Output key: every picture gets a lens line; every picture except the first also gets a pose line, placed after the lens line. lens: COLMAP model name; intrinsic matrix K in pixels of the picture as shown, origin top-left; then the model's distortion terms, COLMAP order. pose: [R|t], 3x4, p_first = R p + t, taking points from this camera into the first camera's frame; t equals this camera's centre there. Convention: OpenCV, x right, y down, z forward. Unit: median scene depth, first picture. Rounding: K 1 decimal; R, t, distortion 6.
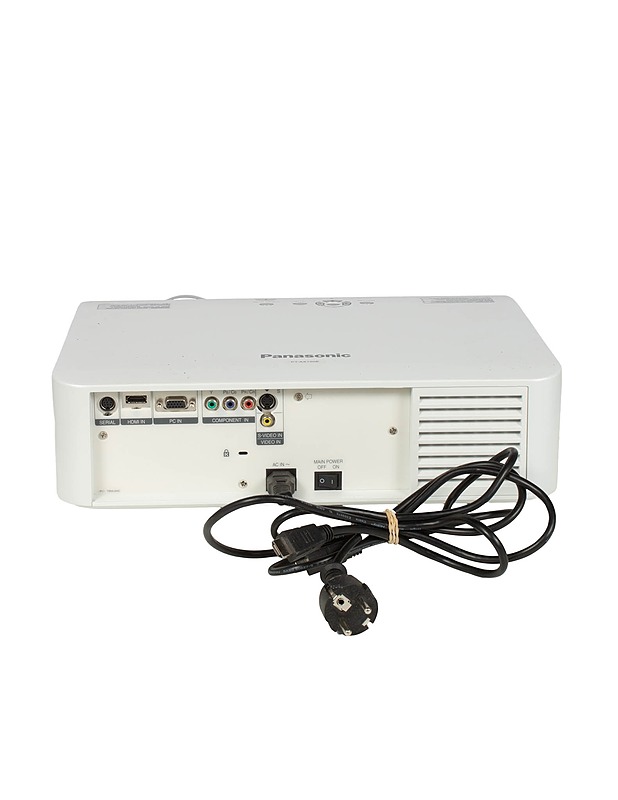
lens RADIAL K [[1455.6, 0, 309.0], [0, 1455.6, 400.0], [0, 0, 1]] dist [-0.021272, -0.022607]
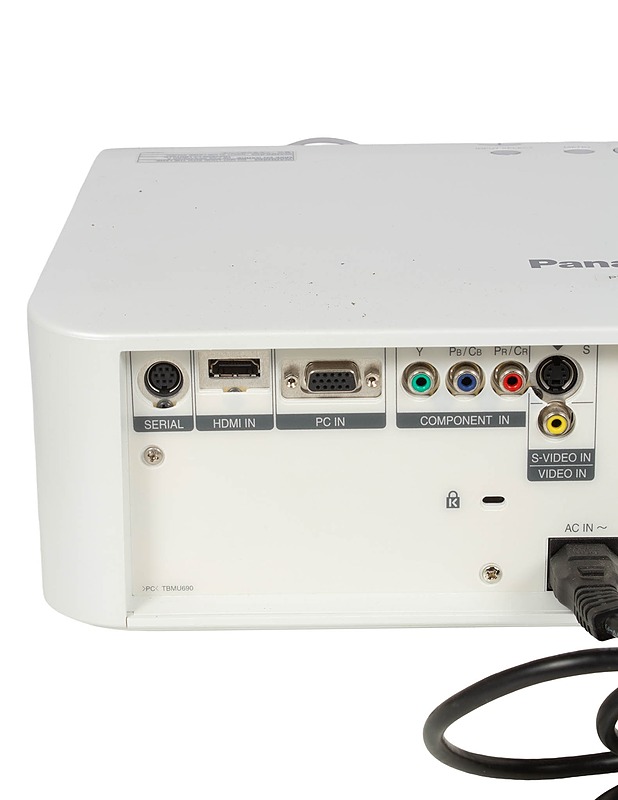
lens RADIAL K [[1625.3, 0, 309.0], [0, 1625.3, 400.0], [0, 0, 1]] dist [-0.008355, -0.051324]
pose [[0.999371, 0.003886, -0.035239, -0.081626], [-0.002430, 0.999146, 0.041259, -0.010448], [0.035369, -0.041147, 0.998527, 0.544959]]
